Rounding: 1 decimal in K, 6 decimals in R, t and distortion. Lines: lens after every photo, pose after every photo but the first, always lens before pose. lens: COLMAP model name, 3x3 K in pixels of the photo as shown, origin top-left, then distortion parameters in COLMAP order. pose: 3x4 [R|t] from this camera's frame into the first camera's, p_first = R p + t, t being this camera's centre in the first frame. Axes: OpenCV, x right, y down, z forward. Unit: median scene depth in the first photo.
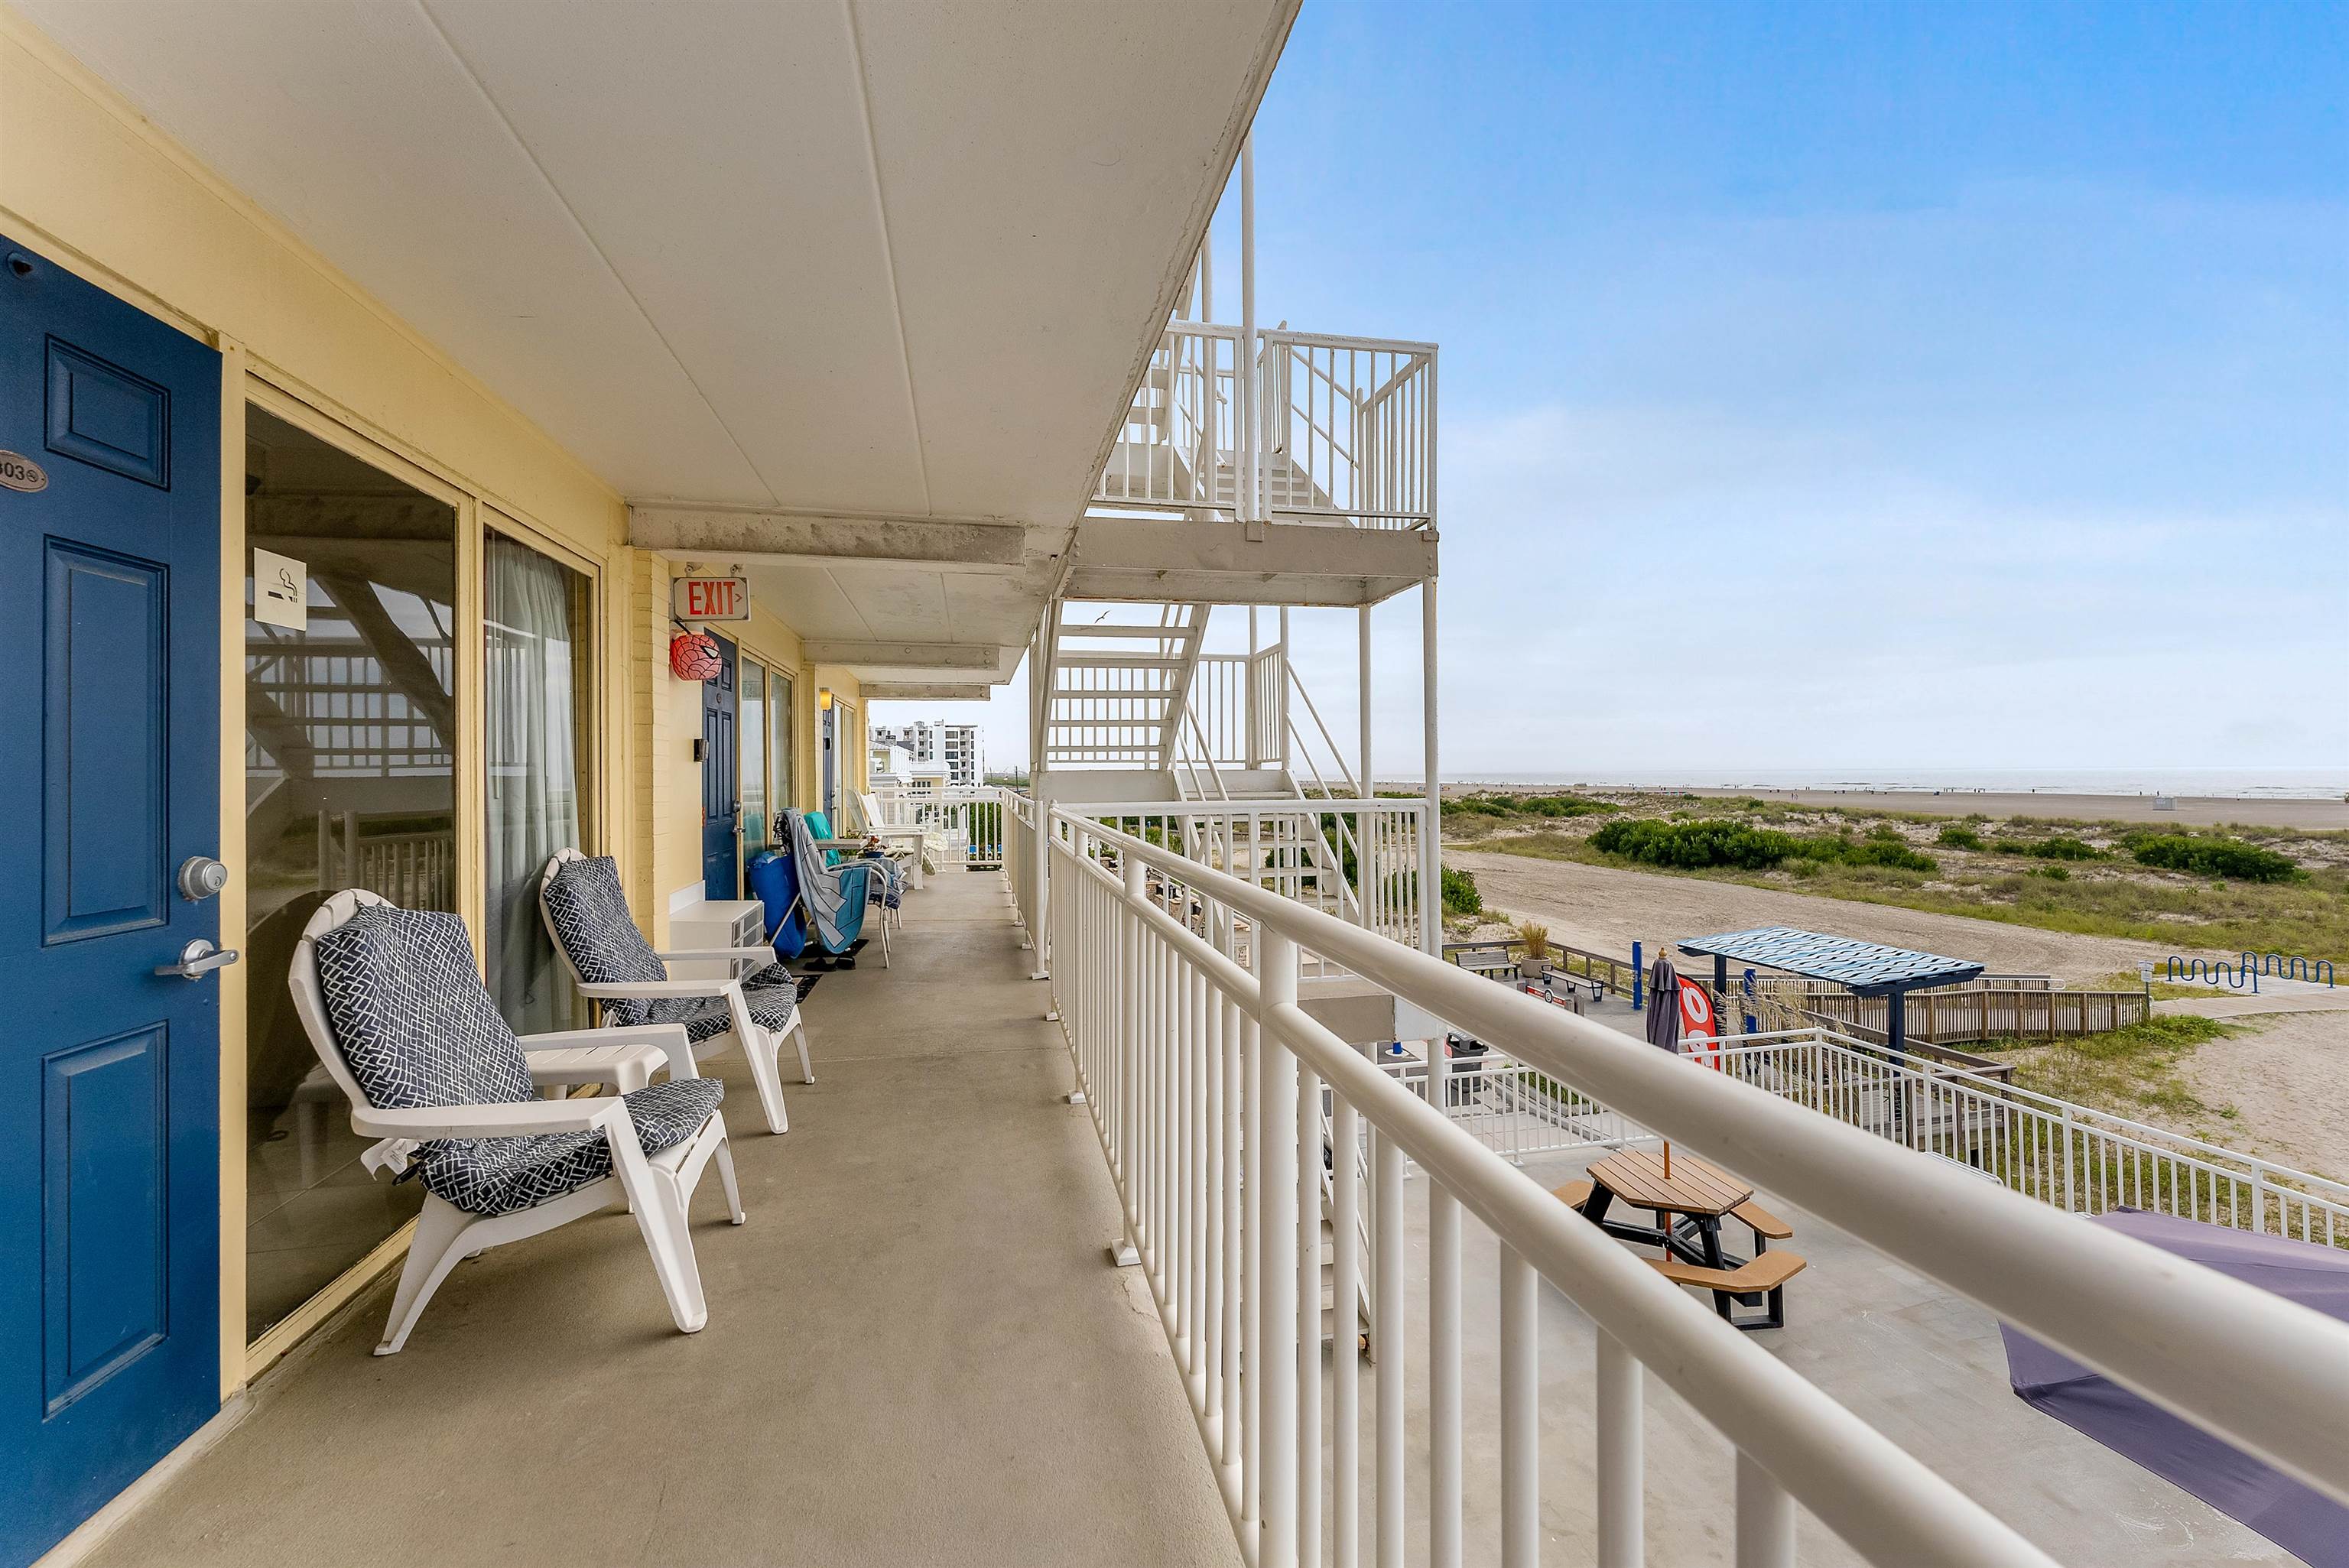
lens RADIAL K [[963.3, 0, 1183.2], [0, 963.3, 768.3], [0, 0, 1]] dist [0.000433, -0.000484]
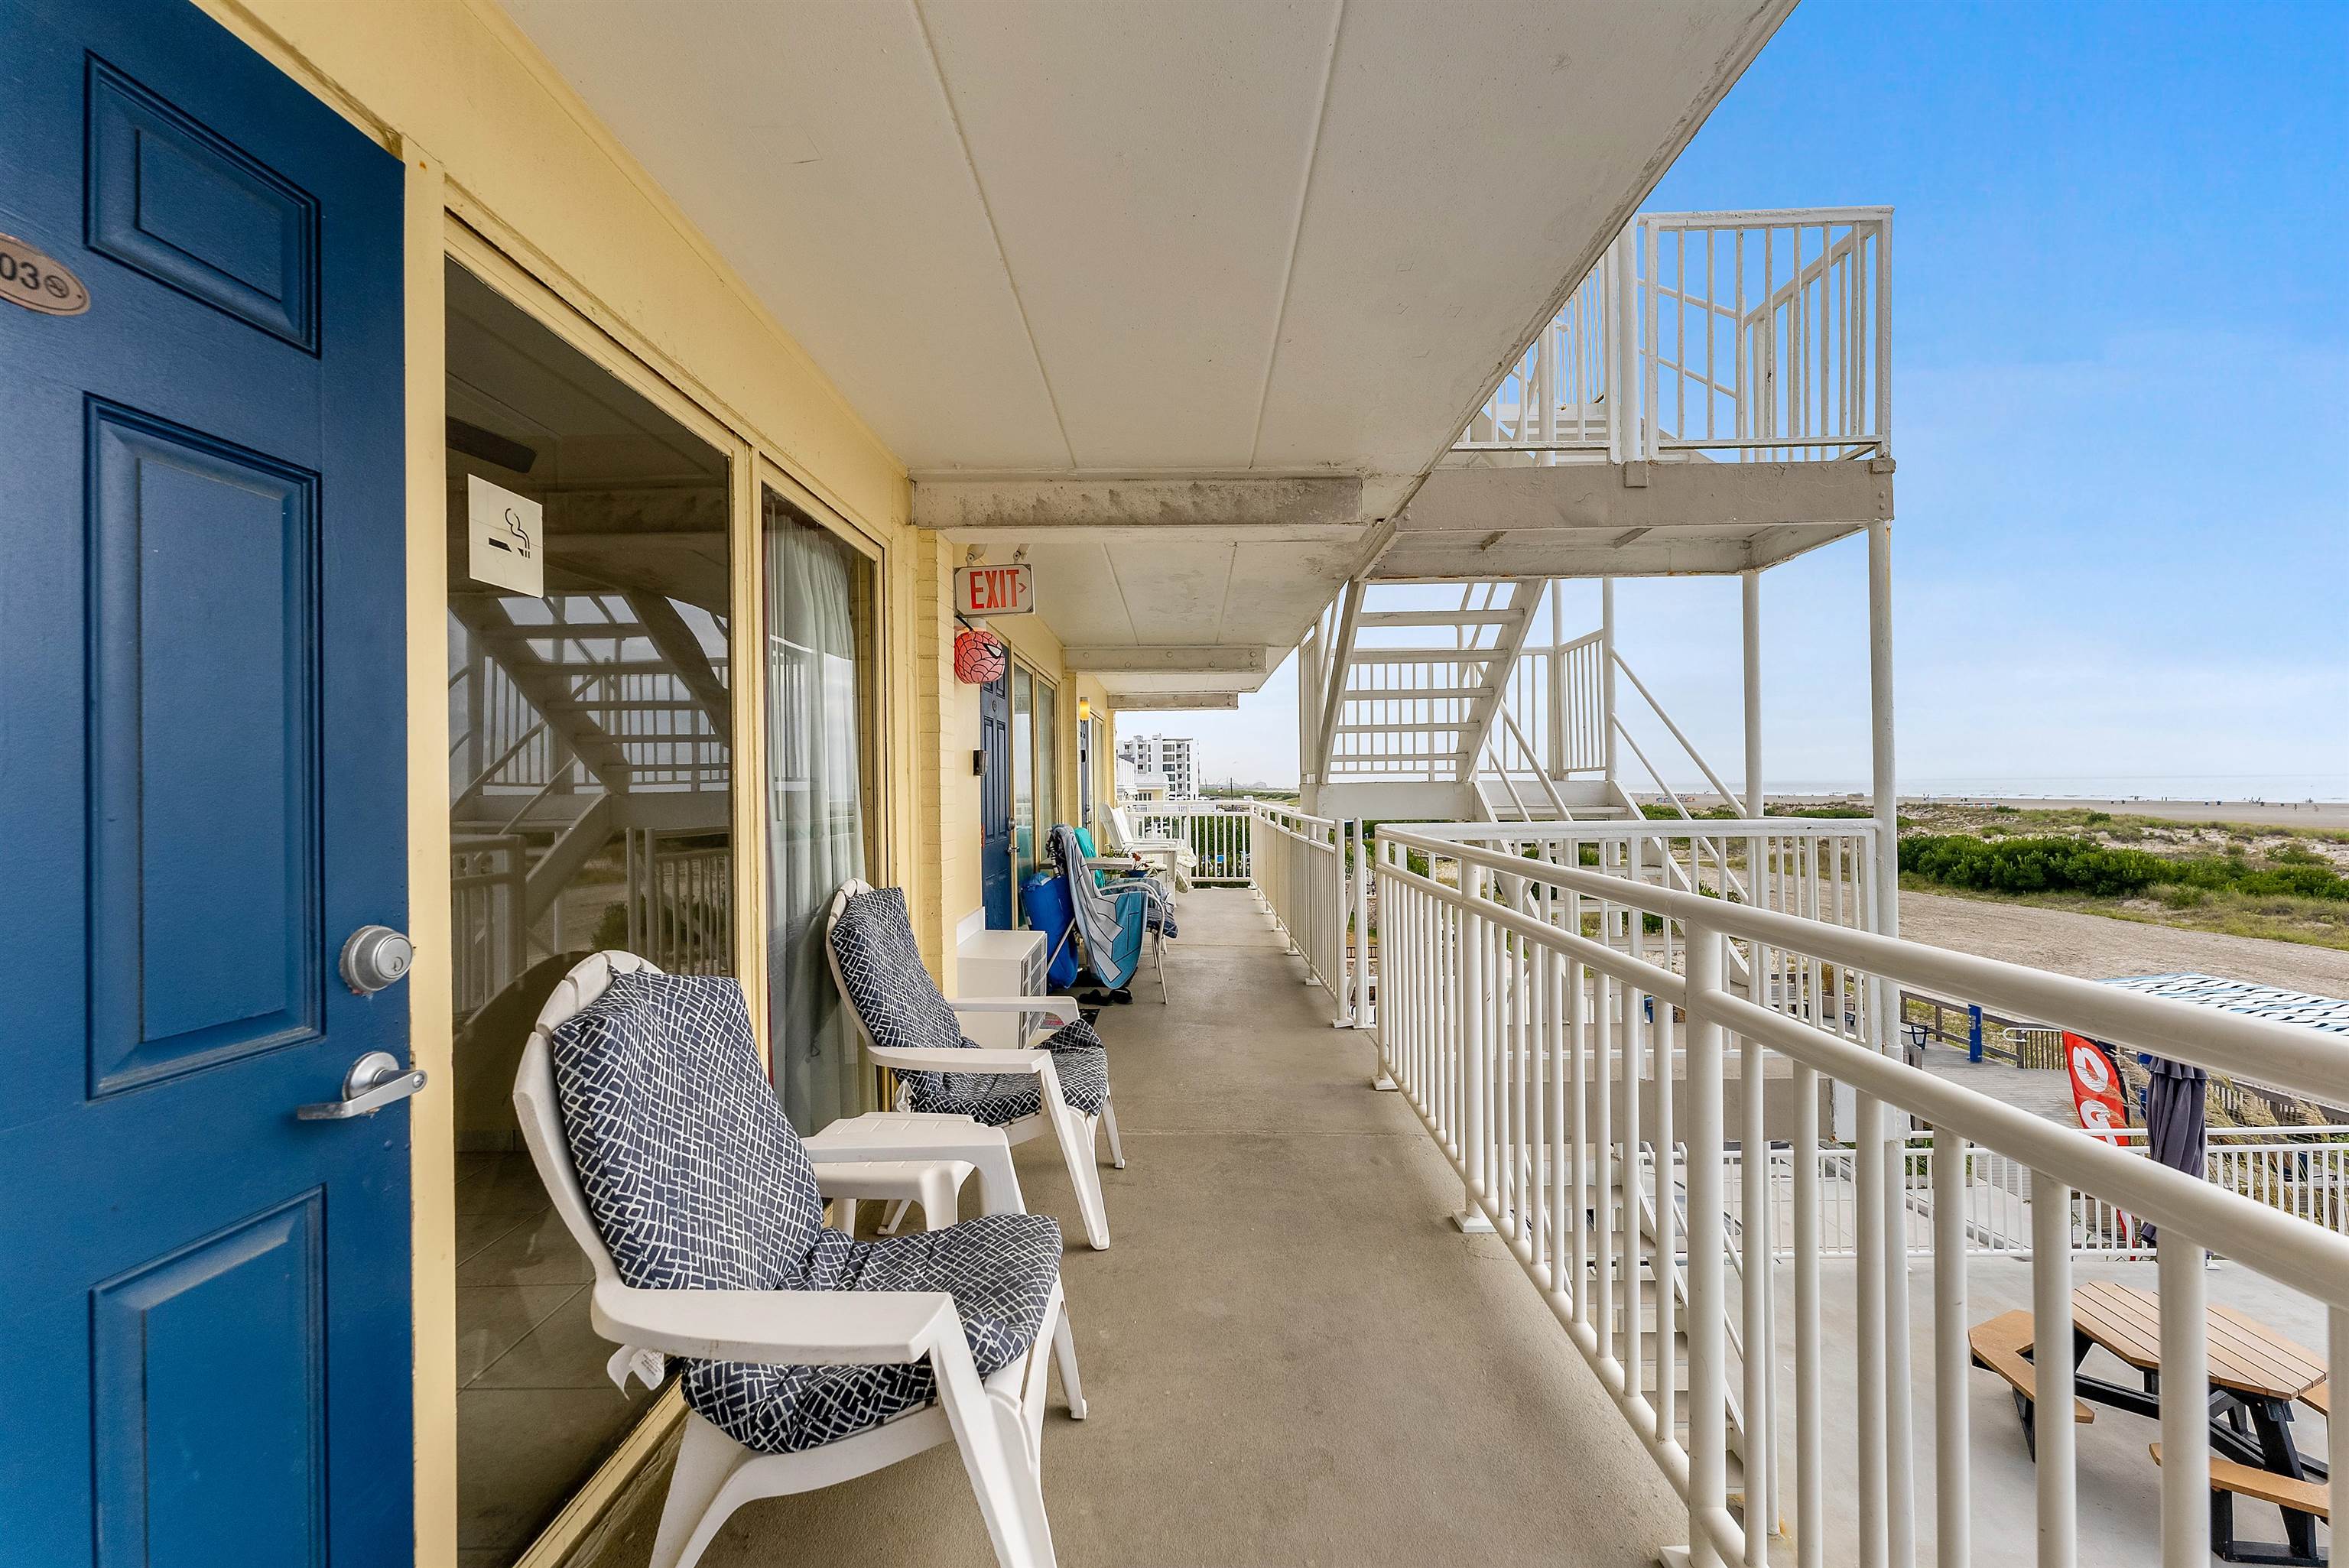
lens RADIAL K [[963.3, 0, 1176.4], [0, 963.3, 788.6], [0, 0, 1]] dist [0.000433, -0.000484]
pose [[0.973369, -0.003428, -0.229219, -0.149427], [0.005502, 0.999949, 0.008411, -0.001631], [0.229178, -0.009448, 0.973339, 0.214058]]
